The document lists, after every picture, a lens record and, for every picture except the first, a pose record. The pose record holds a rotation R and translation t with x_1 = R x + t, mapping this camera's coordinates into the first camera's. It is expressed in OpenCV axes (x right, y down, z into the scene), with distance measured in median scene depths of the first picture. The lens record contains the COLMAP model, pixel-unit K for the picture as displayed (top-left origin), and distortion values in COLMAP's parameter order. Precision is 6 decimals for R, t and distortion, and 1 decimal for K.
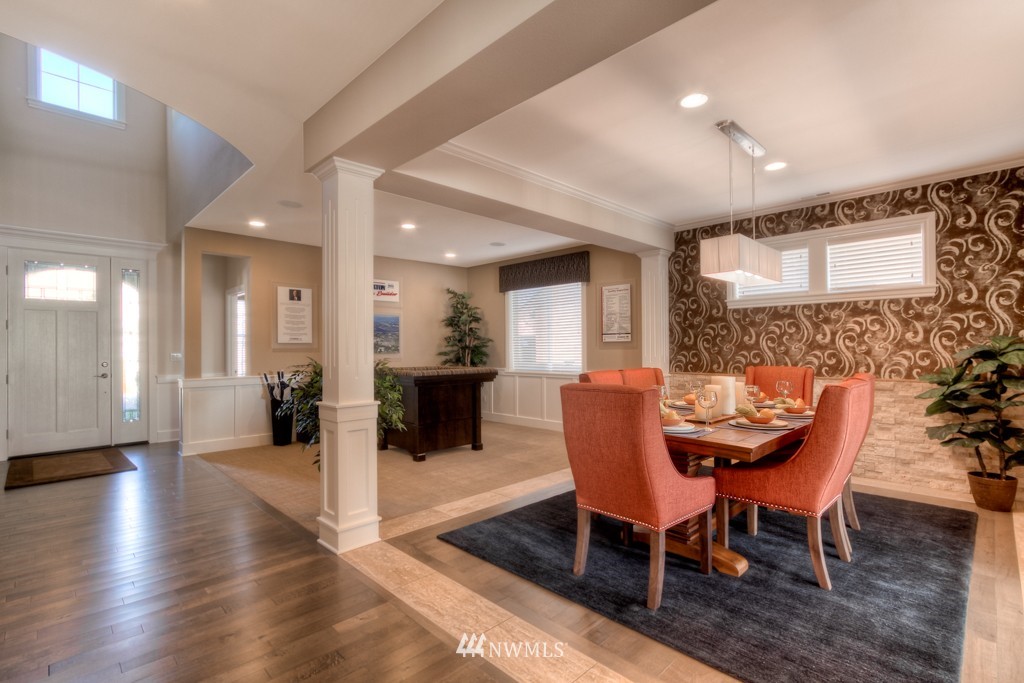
lens RADIAL K [[475.8, 0, 510.0], [0, 475.8, 345.8], [0, 0, 1]] dist [-0.013125, 0.001180]
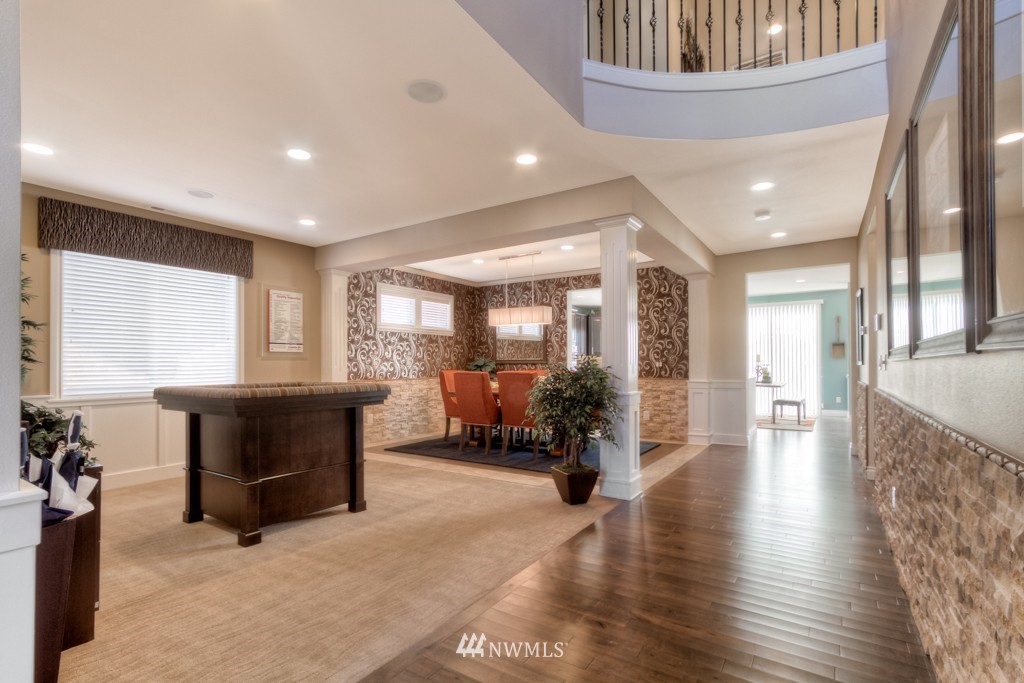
lens RADIAL K [[475.8, 0, 519.0], [0, 475.8, 358.8], [0, 0, 1]] dist [-0.013125, 0.001180]
pose [[-0.227439, 0.015355, 0.973671, -0.959975], [-0.000735, 0.999873, -0.015940, 0.023423], [-0.973792, -0.004341, -0.227399, 0.936385]]
